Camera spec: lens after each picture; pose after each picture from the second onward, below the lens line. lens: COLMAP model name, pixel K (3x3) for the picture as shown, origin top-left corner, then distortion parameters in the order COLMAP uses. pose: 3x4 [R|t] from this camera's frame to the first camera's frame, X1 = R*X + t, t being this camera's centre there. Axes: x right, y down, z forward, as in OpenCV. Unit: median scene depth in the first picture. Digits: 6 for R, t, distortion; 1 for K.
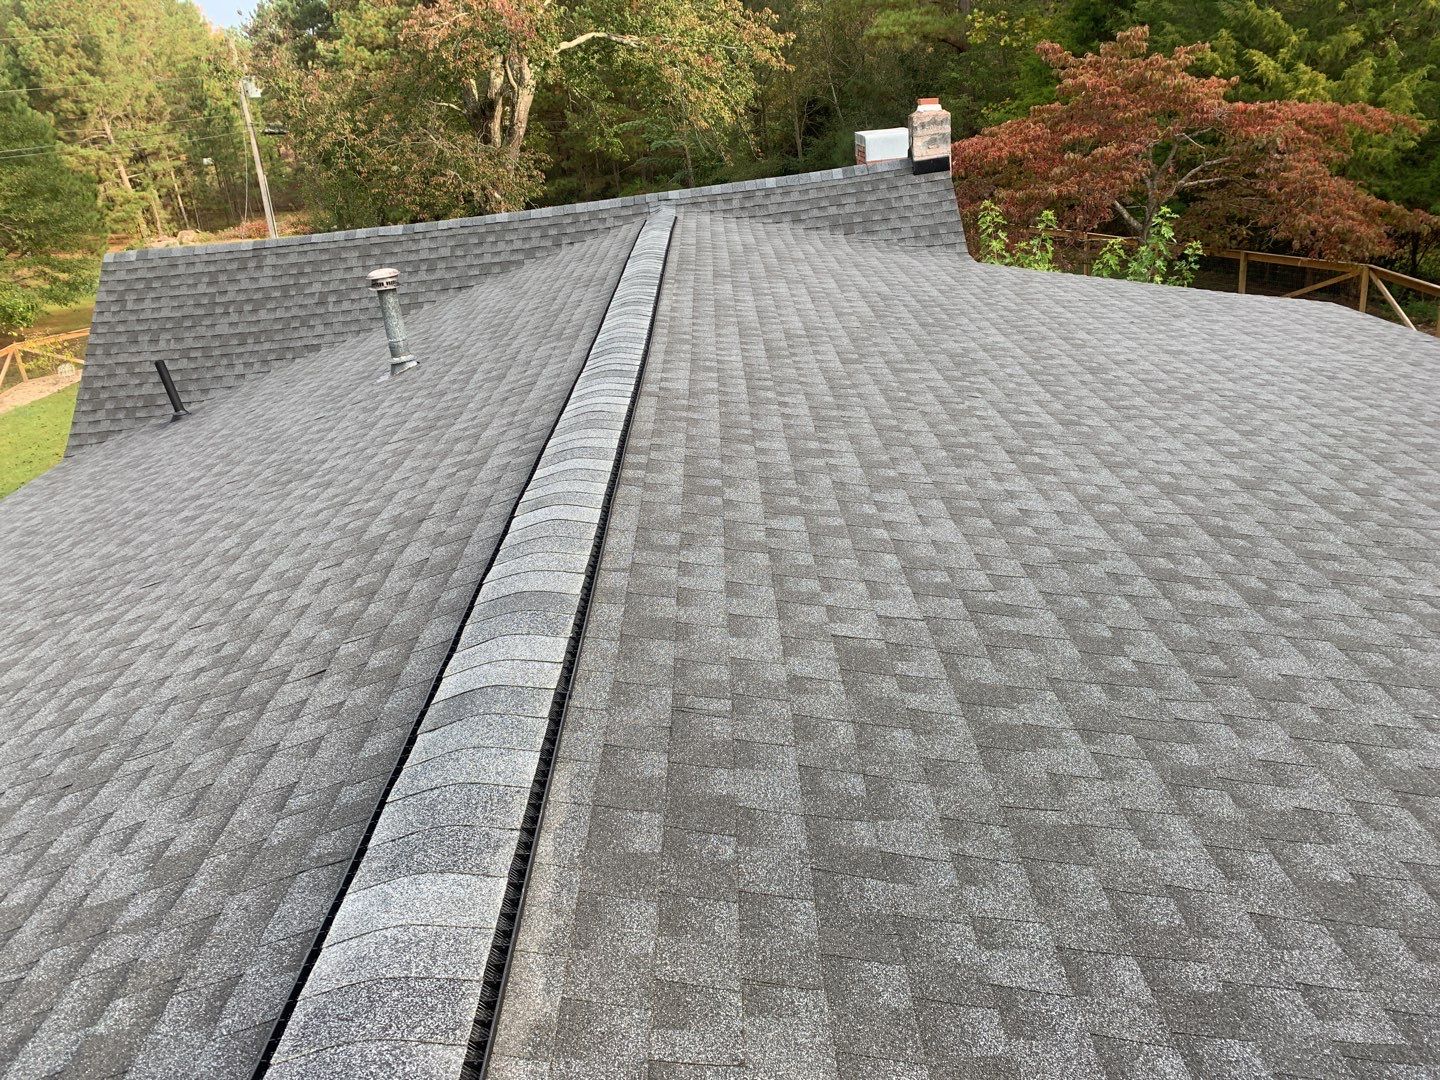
lens RADIAL K [[1054.3, 0, 662.8], [0, 1054.3, 534.1], [0, 0, 1]] dist [-0.019069, 0.034613]
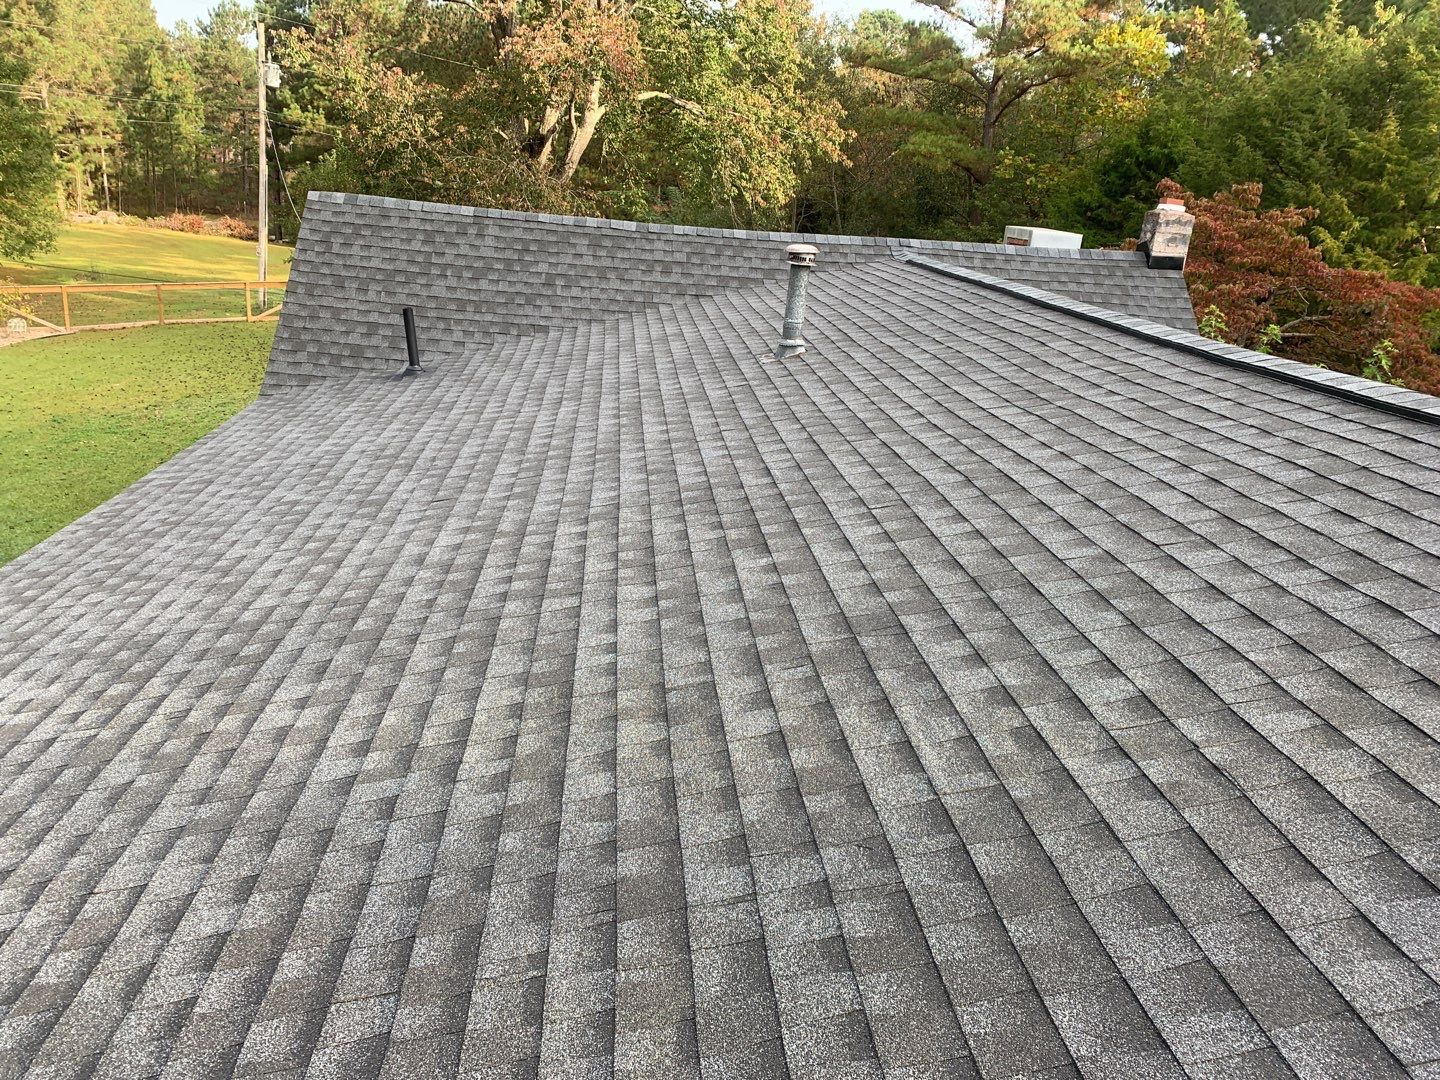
lens RADIAL K [[1061.8, 0, 685.5], [0, 1061.8, 530.5], [0, 0, 1]] dist [0.013866, -0.011937]
pose [[0.980302, 0.154584, 0.122931, -0.279131], [-0.144273, 0.985544, -0.088816, 0.062560], [-0.134883, 0.069331, 0.988433, 0.057277]]
